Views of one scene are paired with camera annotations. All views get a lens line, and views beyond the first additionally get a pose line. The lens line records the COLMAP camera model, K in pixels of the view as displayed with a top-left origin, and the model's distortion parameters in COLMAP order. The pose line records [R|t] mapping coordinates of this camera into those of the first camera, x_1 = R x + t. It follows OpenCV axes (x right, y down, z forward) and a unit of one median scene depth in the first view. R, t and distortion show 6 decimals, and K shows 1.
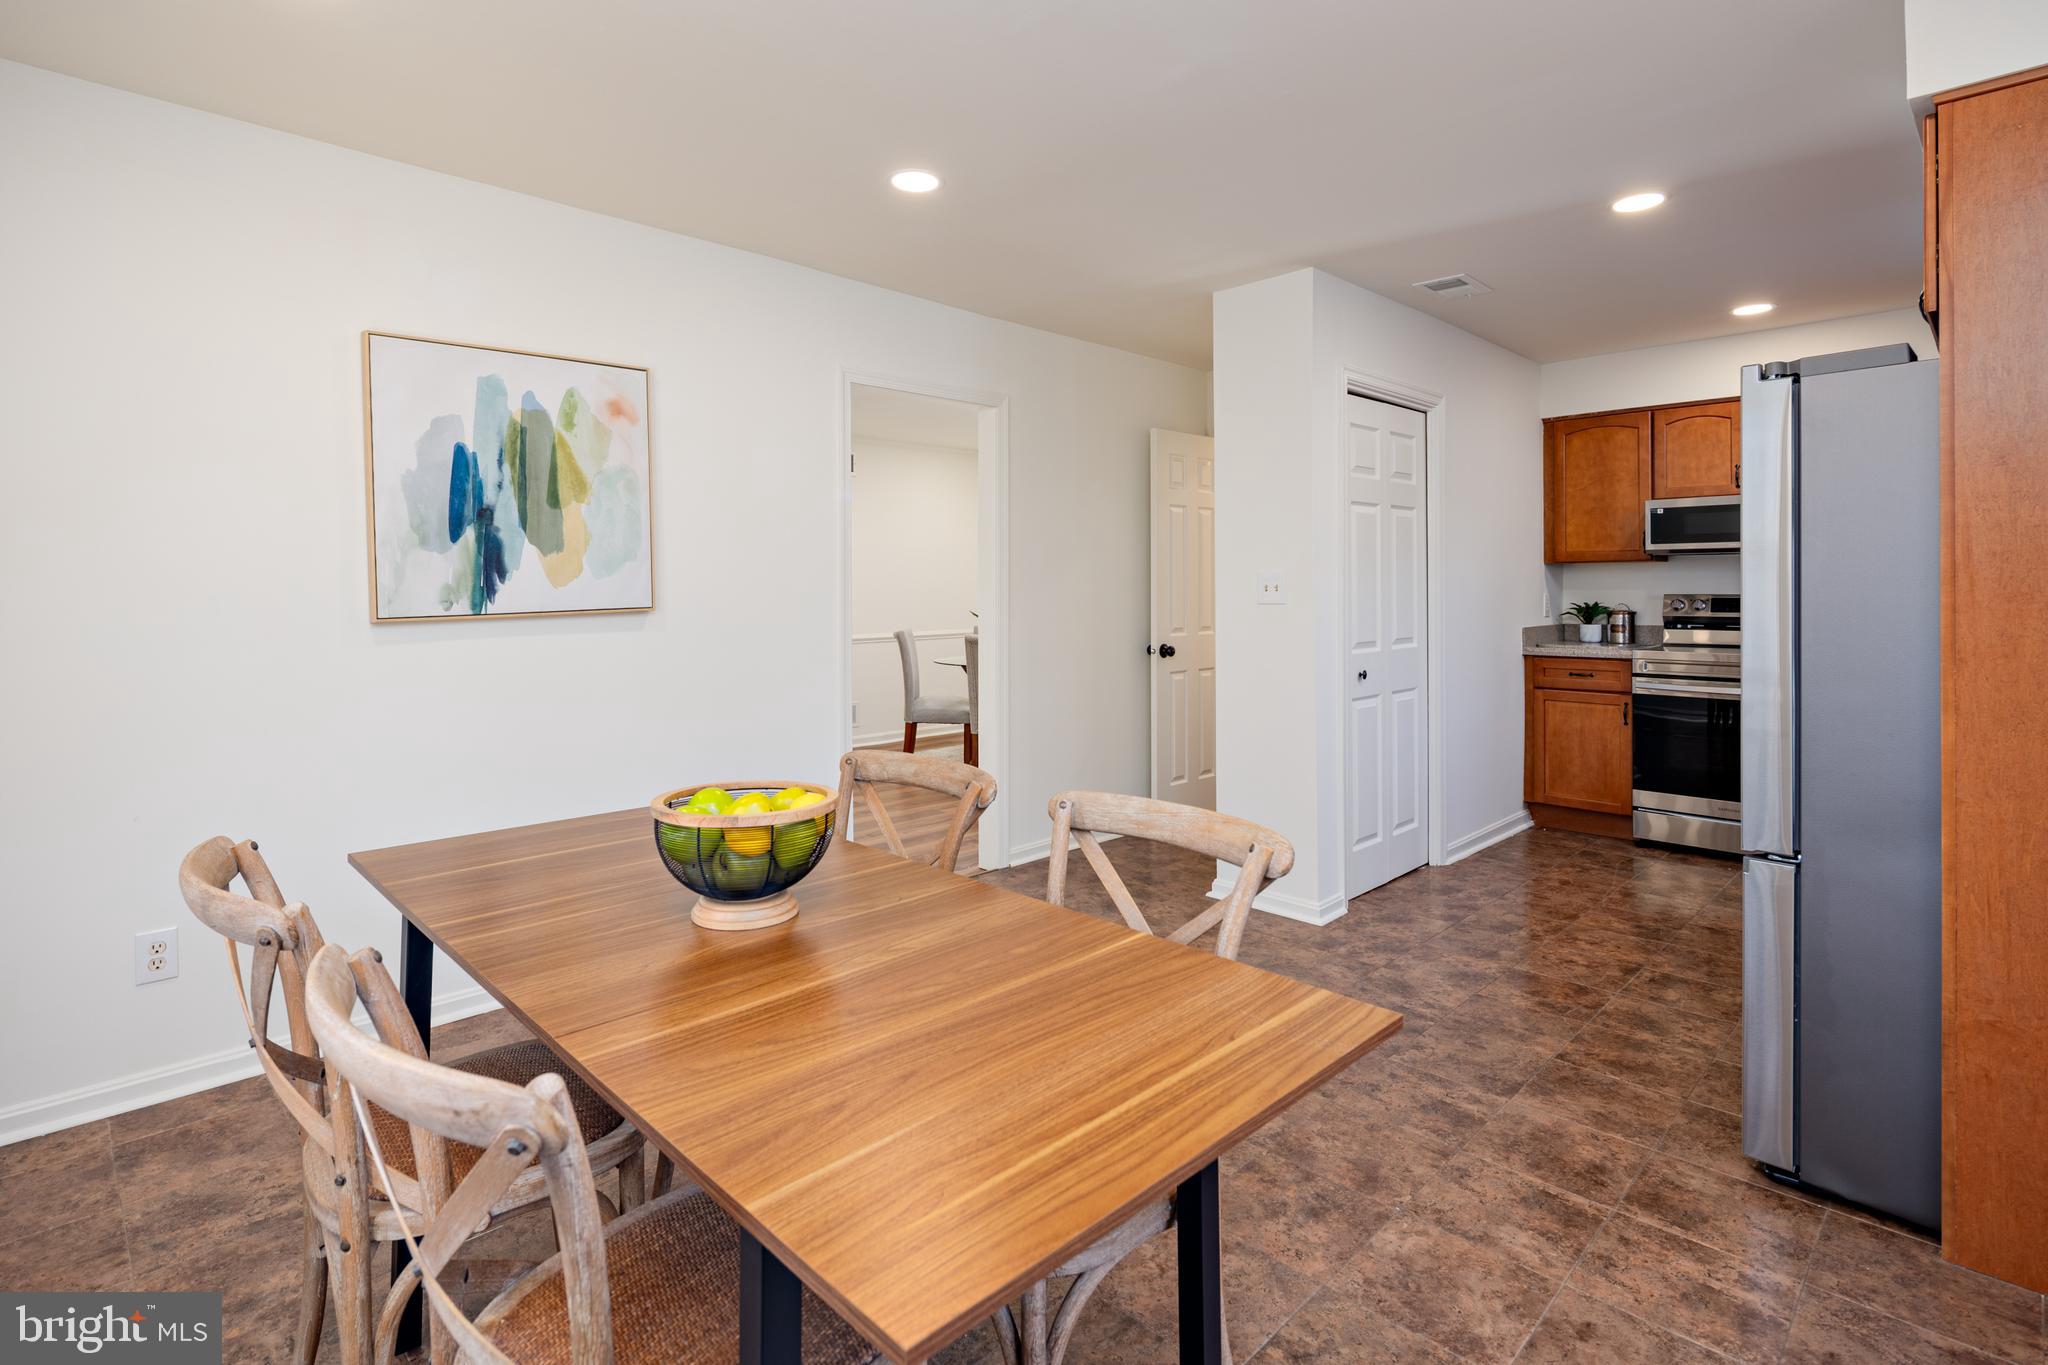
lens RADIAL K [[1000.8, 0, 1013.7], [0, 1000.8, 572.2], [0, 0, 1]] dist [0.002403, -0.001116]
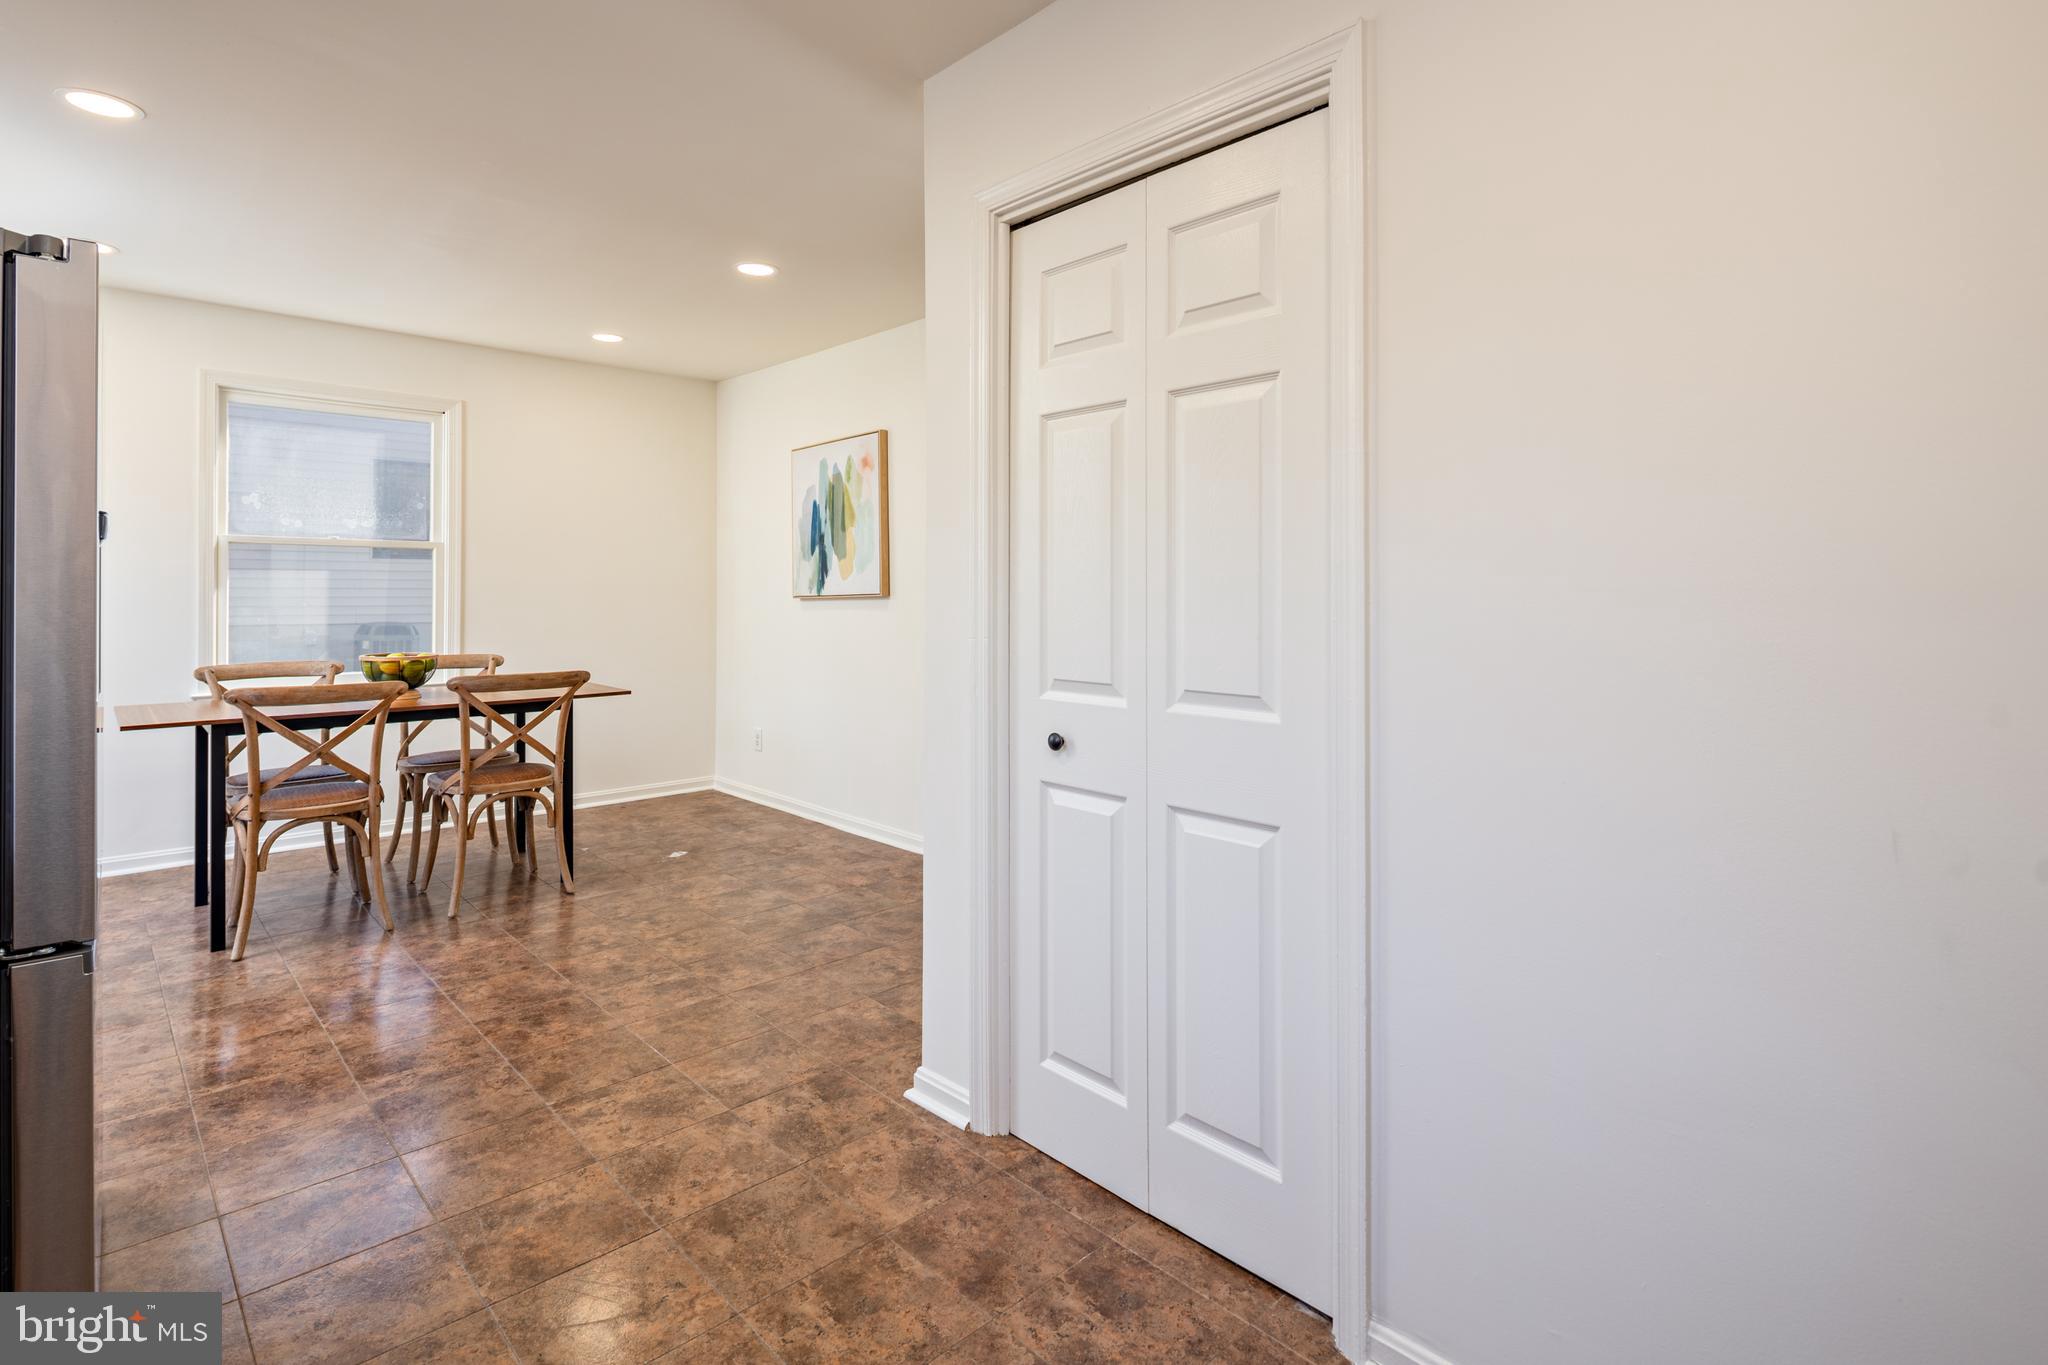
lens RADIAL K [[1000.8, 0, 1013.7], [0, 1000.8, 572.2], [0, 0, 1]] dist [0.002403, -0.001116]
pose [[-0.021170, -0.014777, -0.999667, 1.186295], [0.010645, 0.999831, -0.015005, 0.029839], [0.999719, -0.010959, -0.021009, 1.344298]]
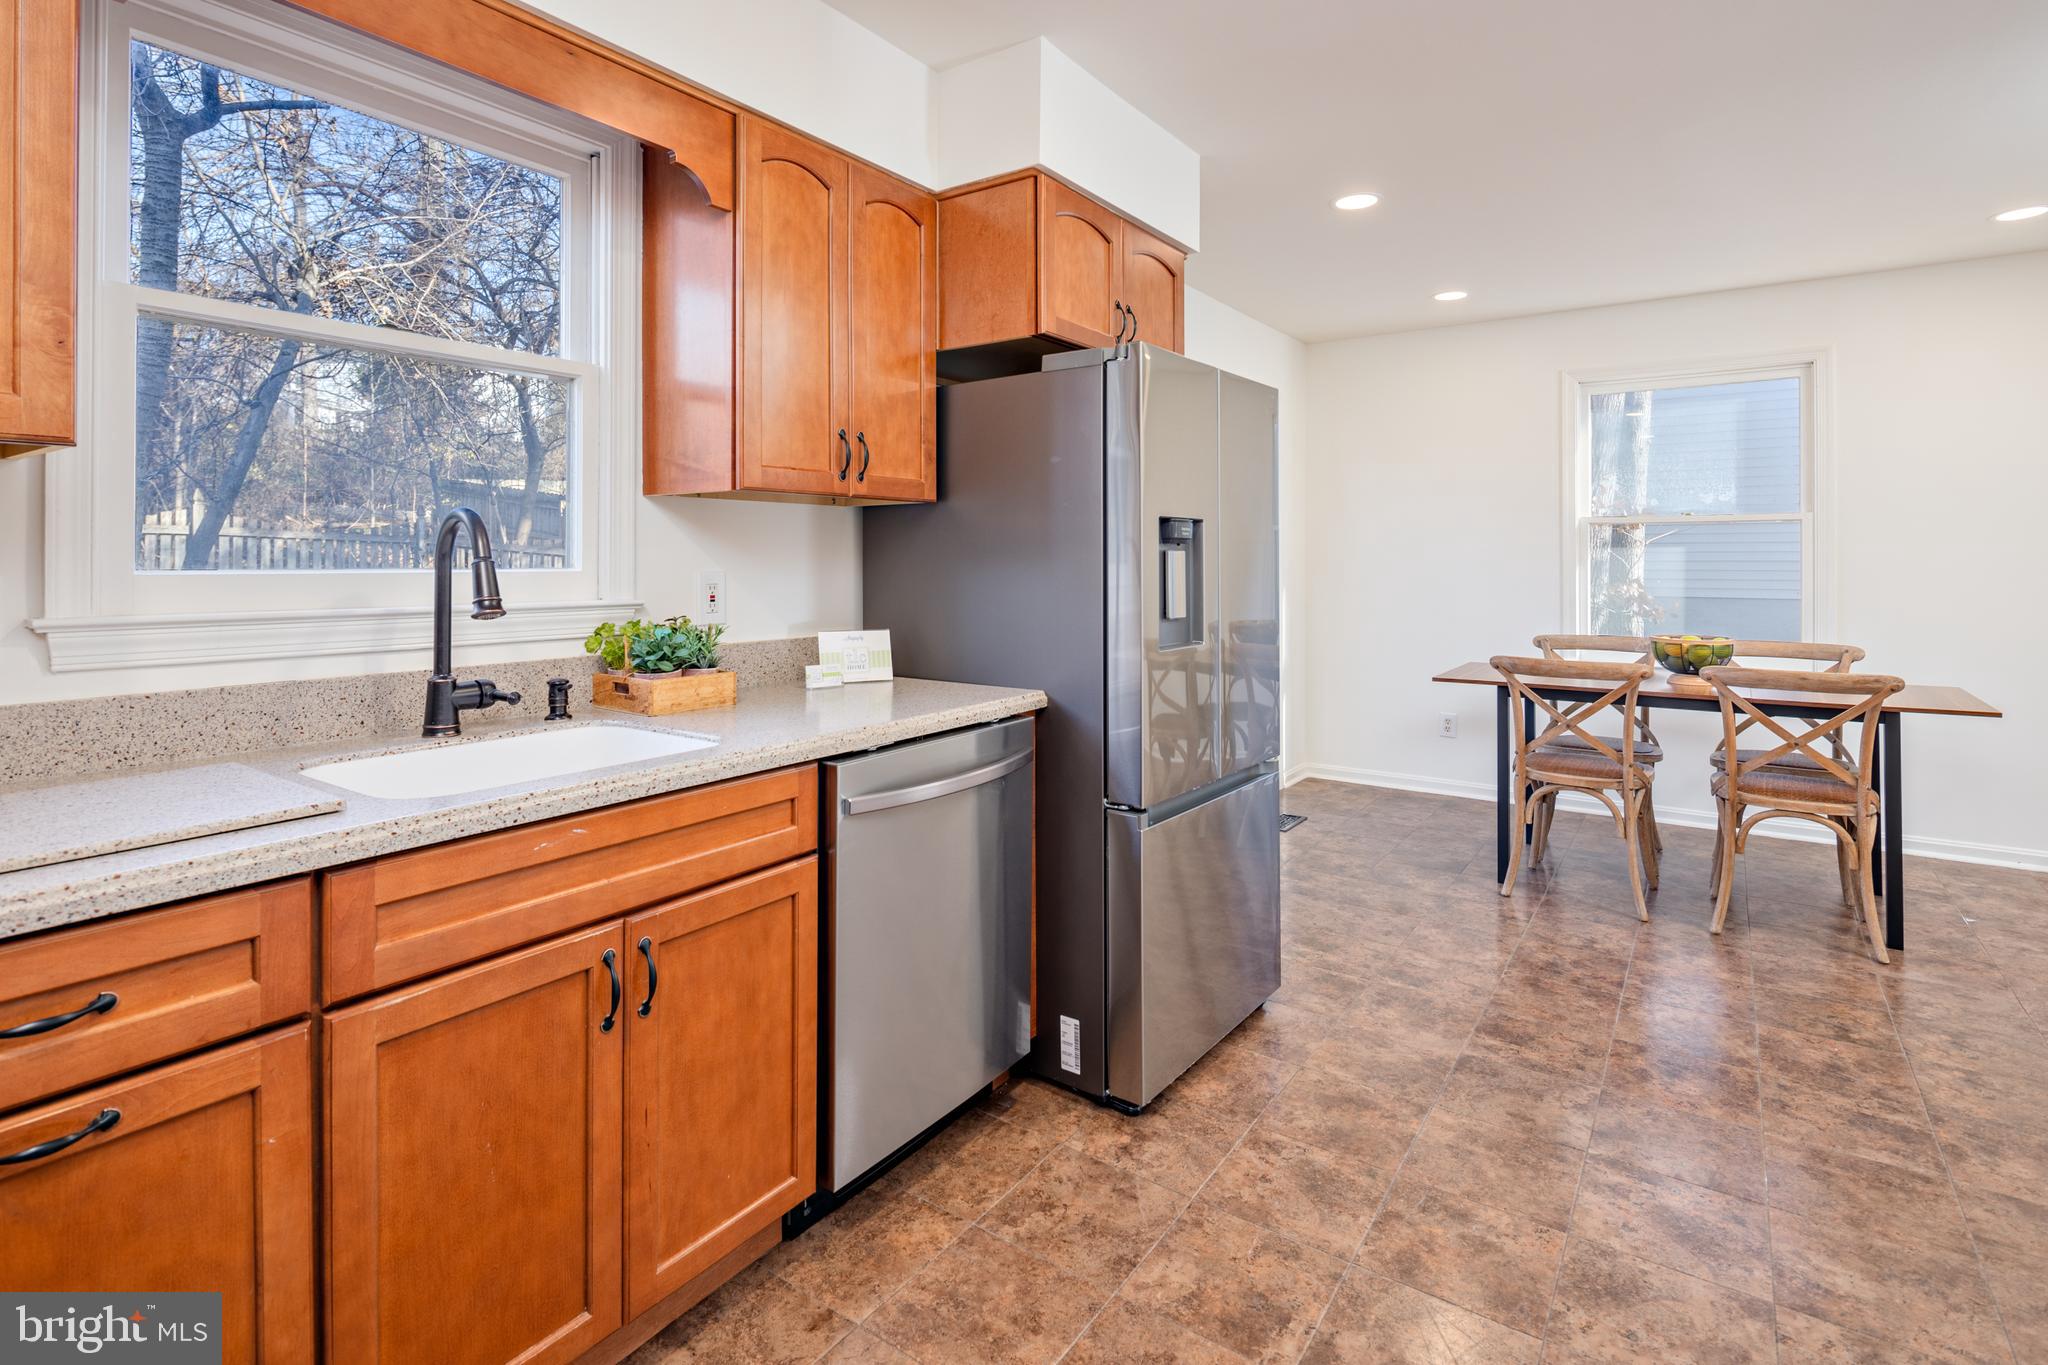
lens RADIAL K [[1002.8, 0, 1014.8], [0, 1002.8, 557.7], [0, 0, 1]] dist [0.001841, -0.002538]
pose [[-0.984479, 0.001990, -0.175489, 0.918848], [0.004130, 0.999922, -0.011828, 0.023532], [0.175451, -0.012369, -0.984410, 1.583174]]
